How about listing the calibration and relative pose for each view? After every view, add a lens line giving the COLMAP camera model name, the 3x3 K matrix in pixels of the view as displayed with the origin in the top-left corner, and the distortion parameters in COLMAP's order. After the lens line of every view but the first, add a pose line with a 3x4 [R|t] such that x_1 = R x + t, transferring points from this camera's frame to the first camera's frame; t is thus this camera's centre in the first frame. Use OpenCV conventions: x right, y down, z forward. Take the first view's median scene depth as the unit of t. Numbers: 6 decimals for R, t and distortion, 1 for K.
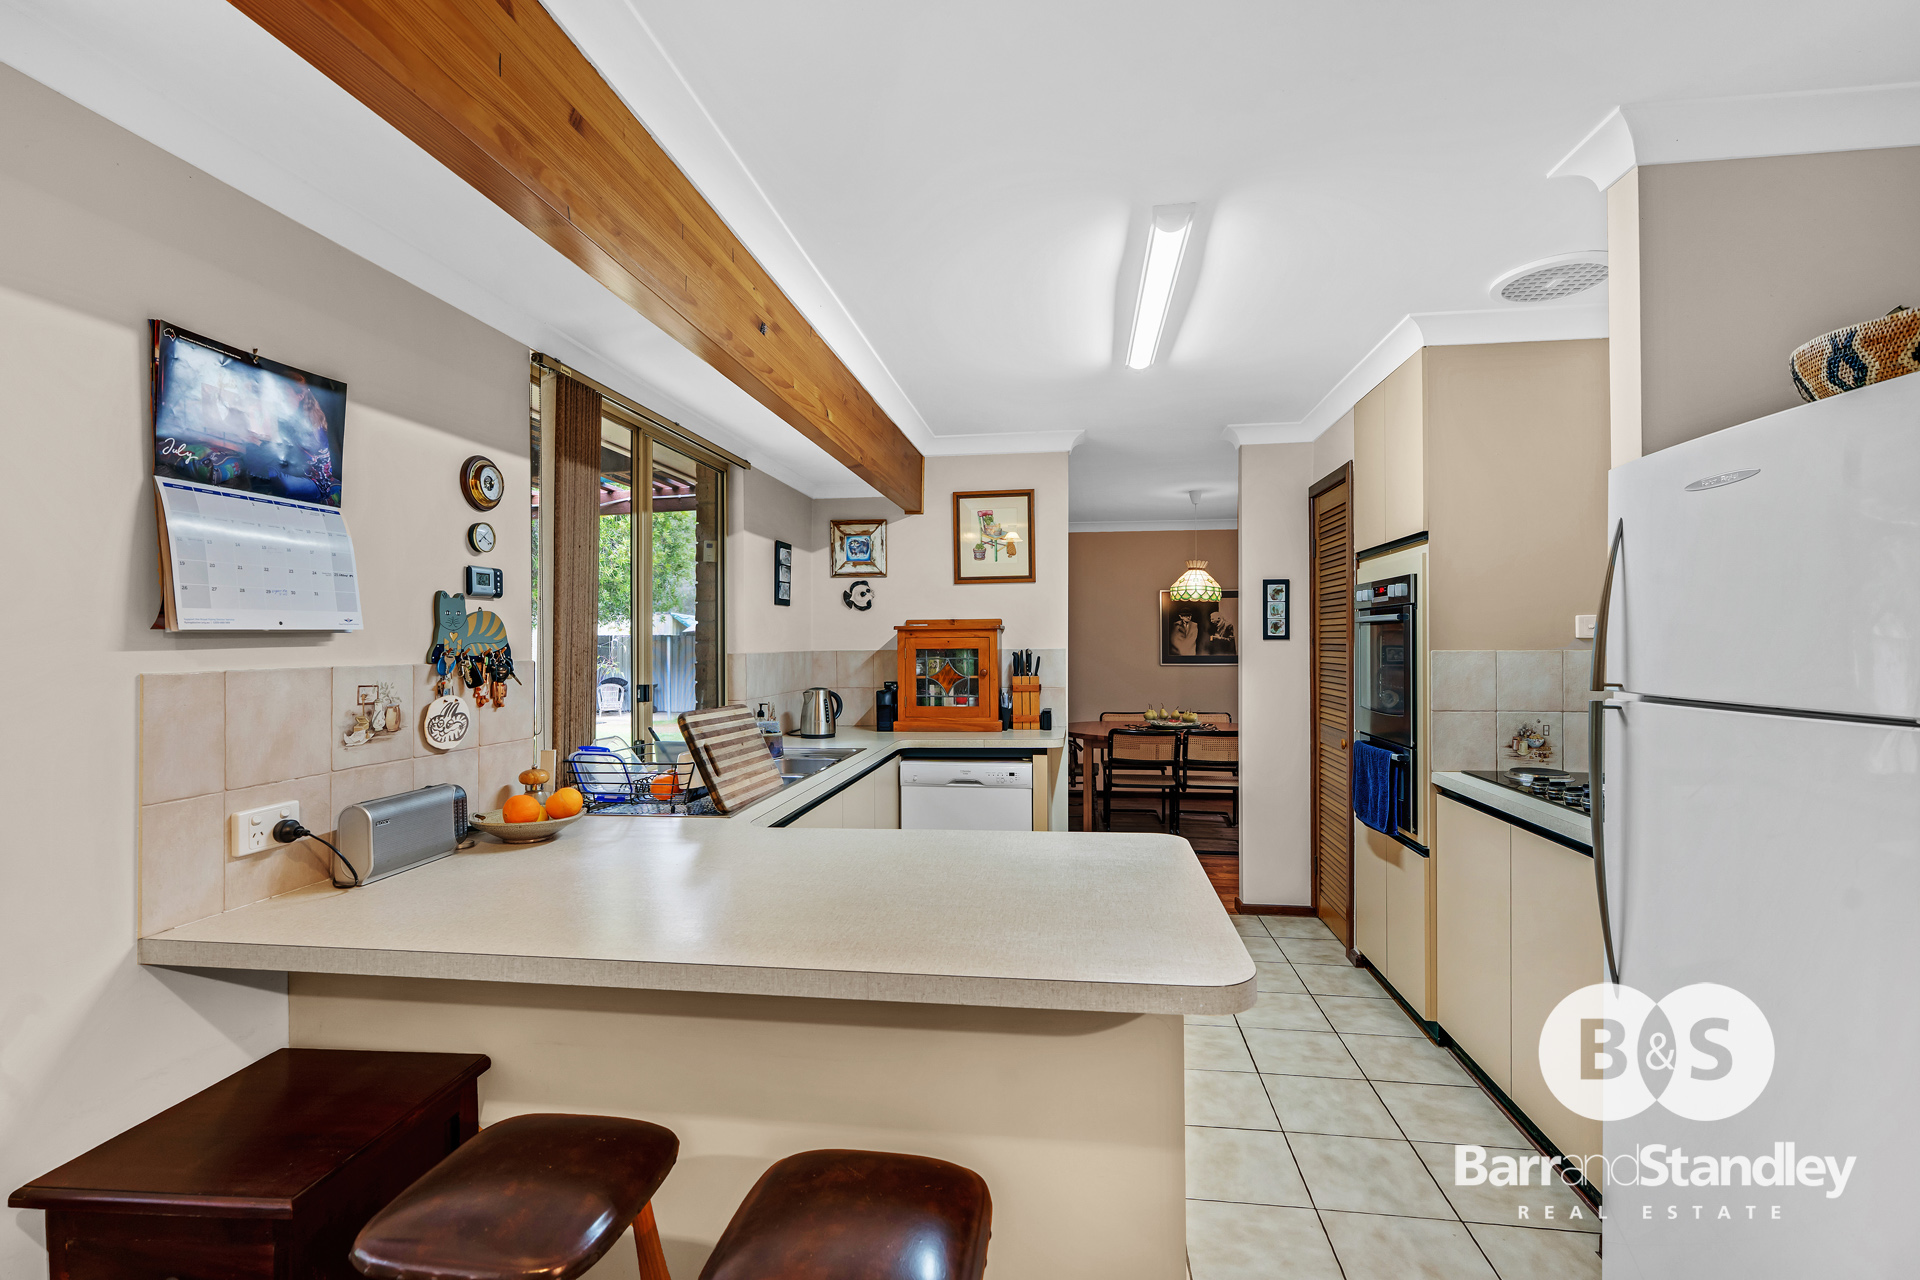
lens RADIAL K [[870.9, 0, 972.6], [0, 870.9, 637.0], [0, 0, 1]] dist [-0.001842, -0.000331]
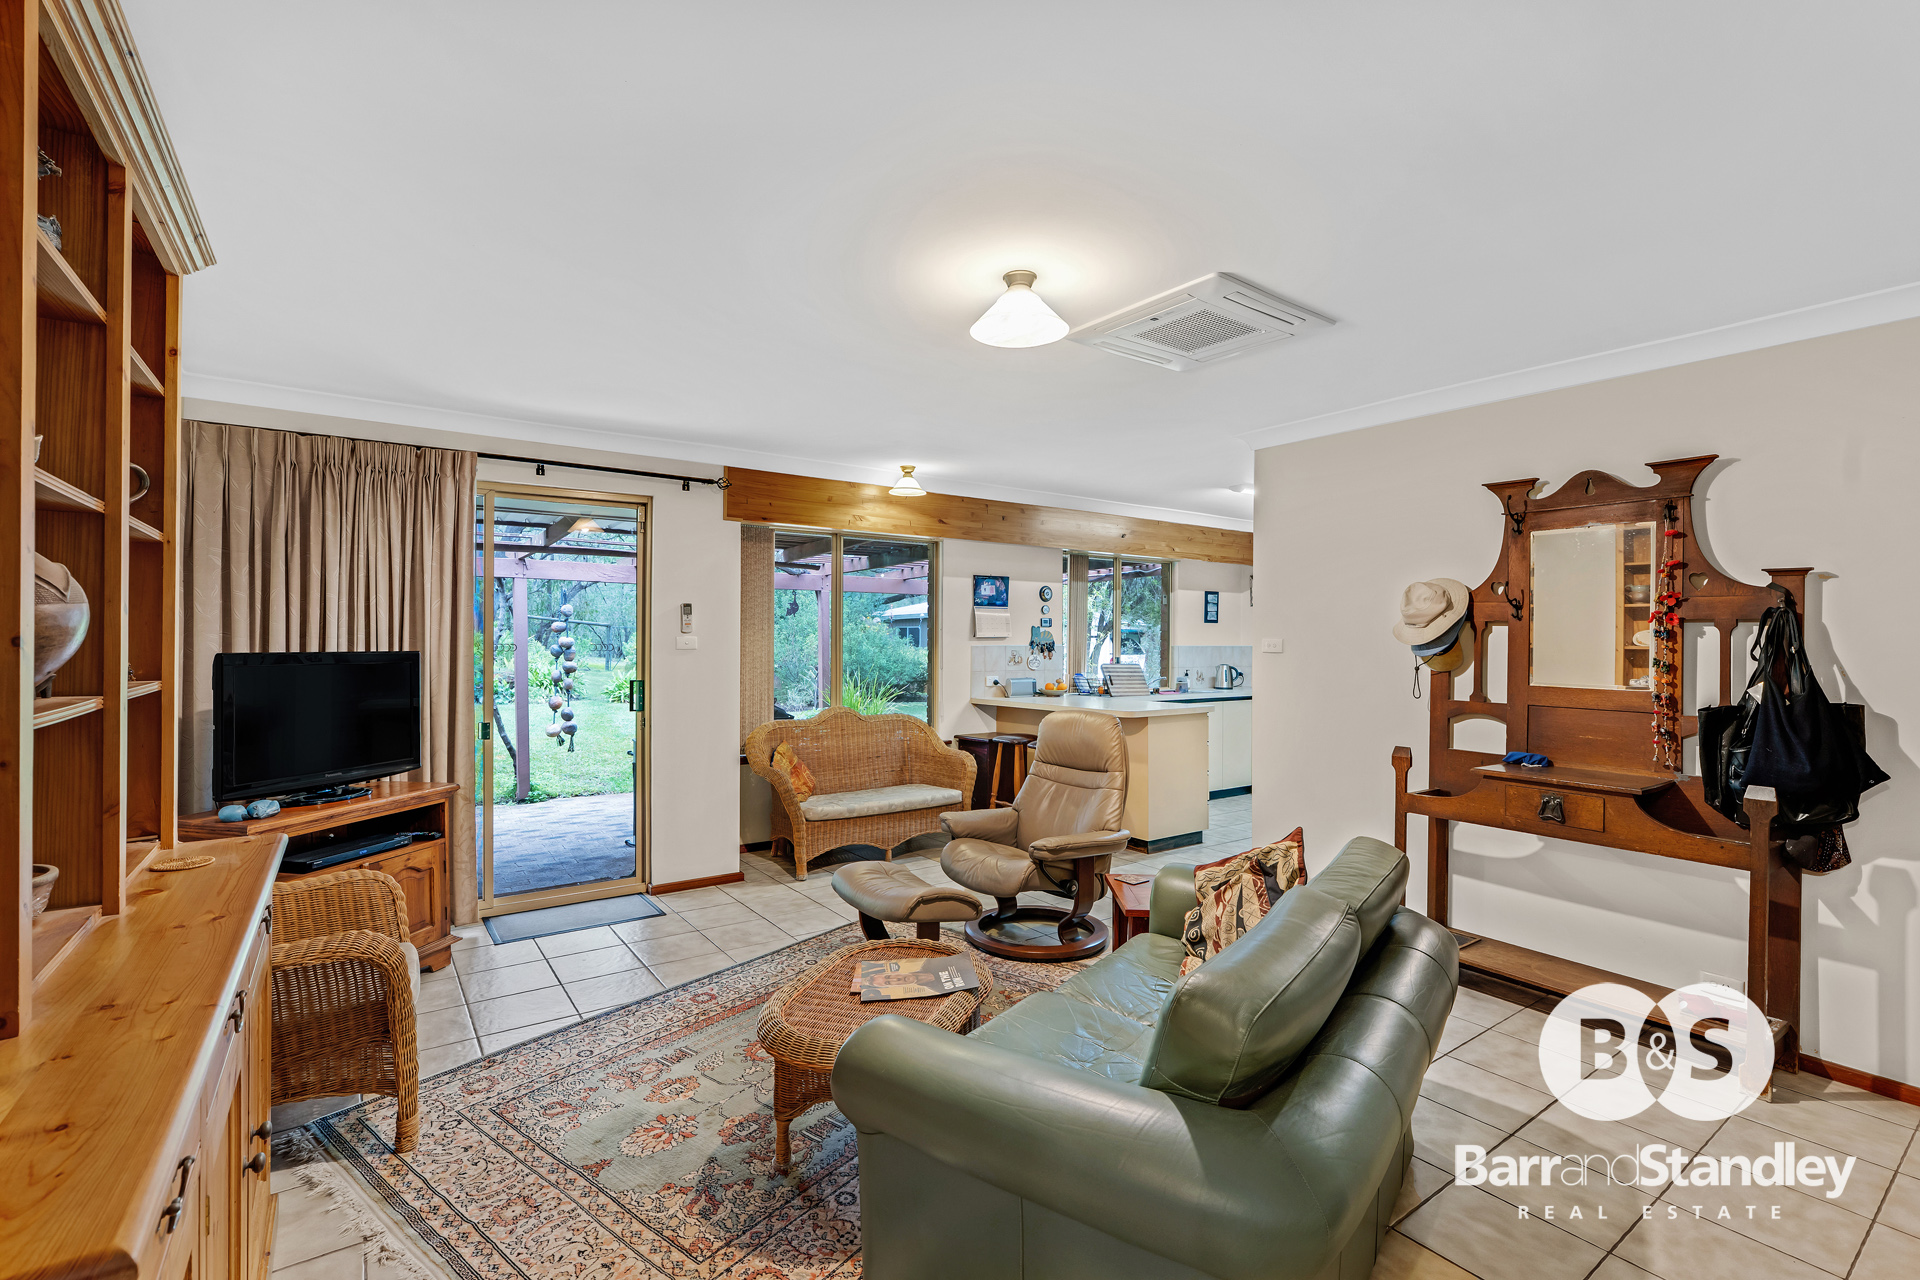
lens RADIAL K [[846.5, 0, 960.0], [0, 846.5, 640.0], [0, 0, 1]] dist [-0.000143, -0.000026]
pose [[0.682505, 0.001905, -0.730879, 1.683884], [-0.002047, 0.999998, 0.000695, 0.004298], [0.730878, 0.001022, 0.682507, -1.560824]]
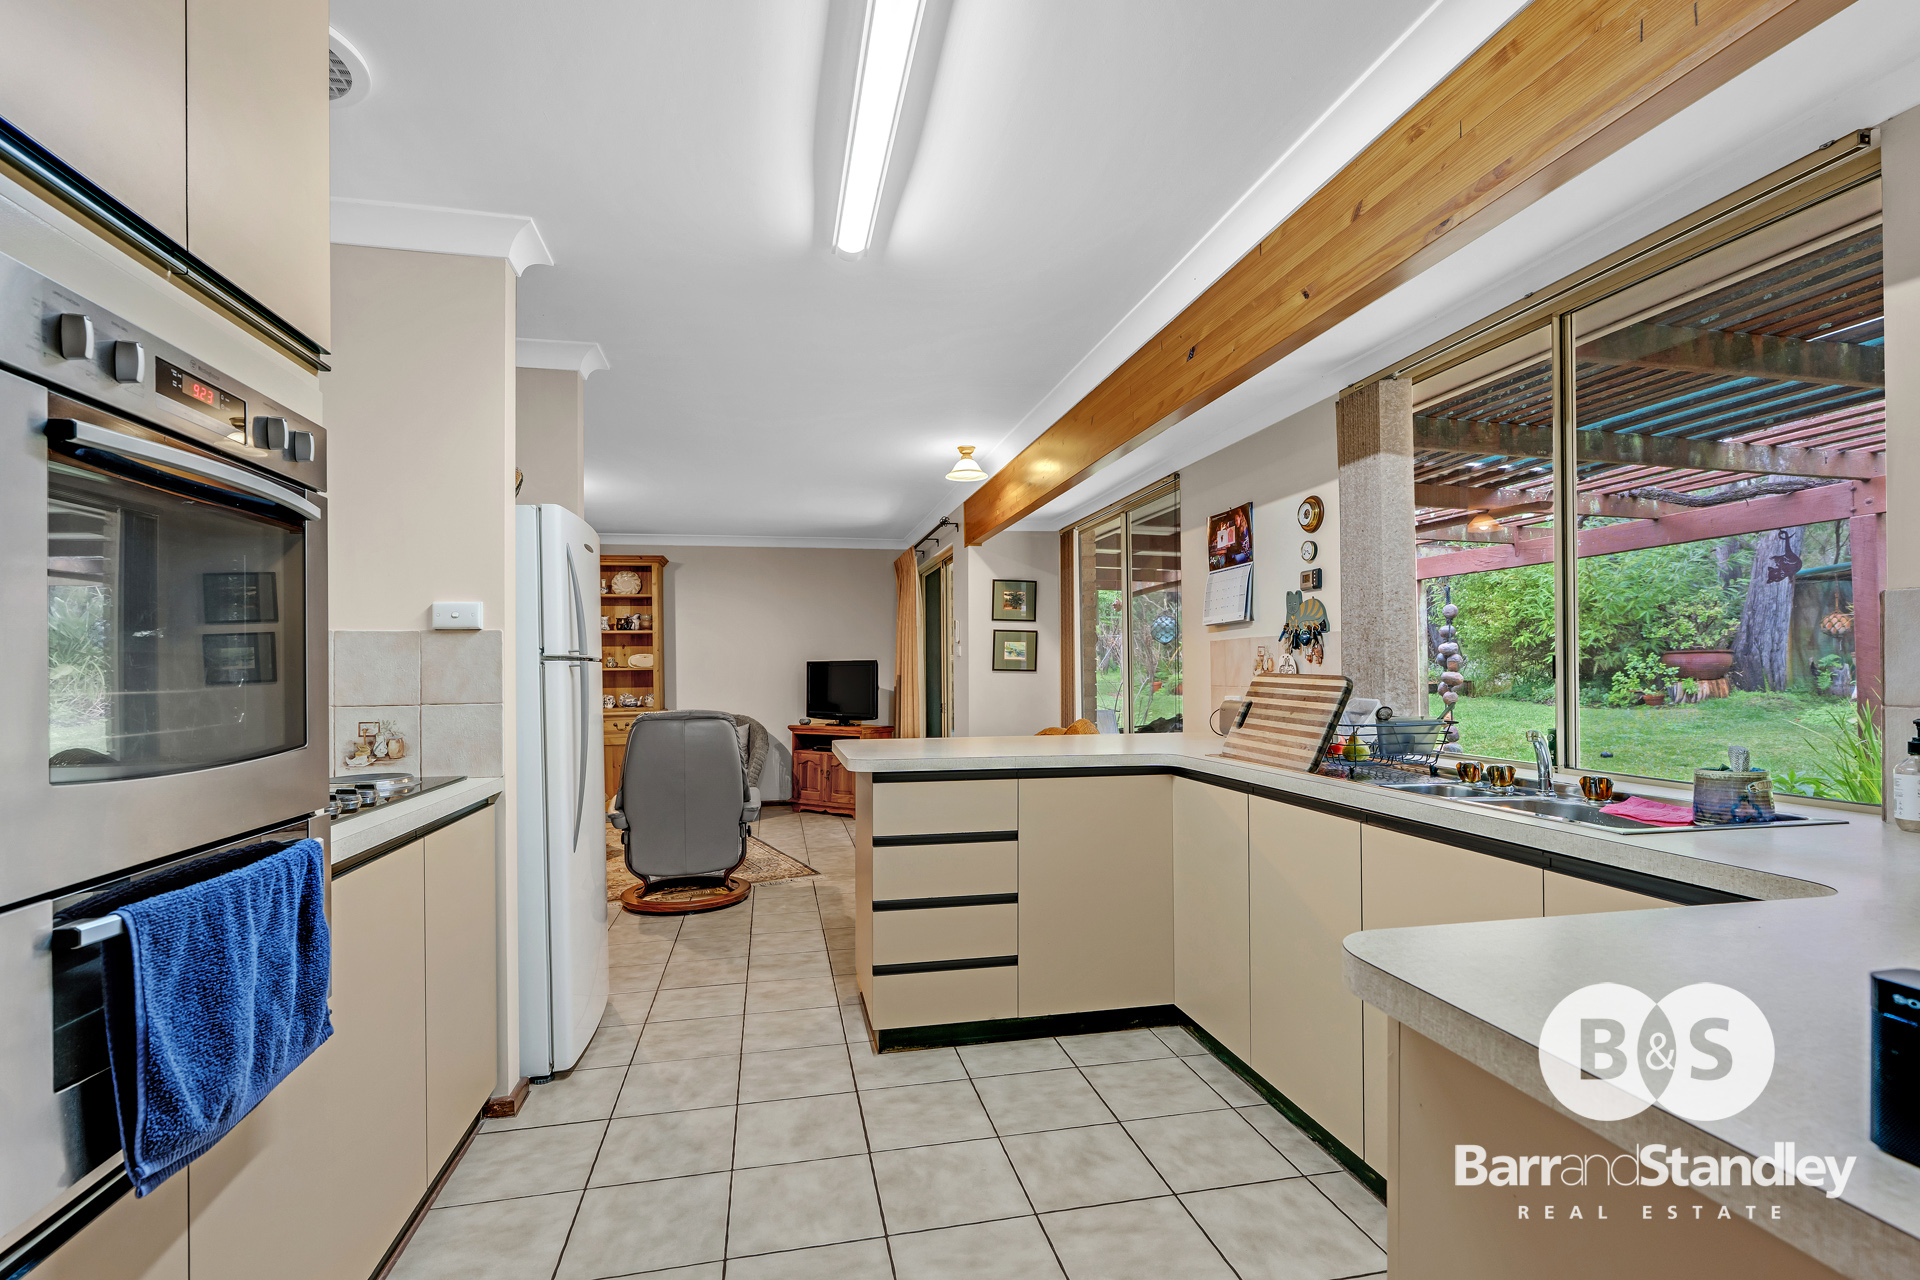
lens RADIAL K [[846.5, 0, 960.0], [0, 846.5, 640.0], [0, 0, 1]] dist [-0.000143, -0.000026]
pose [[-0.944461, -0.004016, -0.328600, 0.493941], [0.010048, 0.999105, -0.041091, 0.095989], [0.328471, -0.042111, -0.943575, 2.210329]]
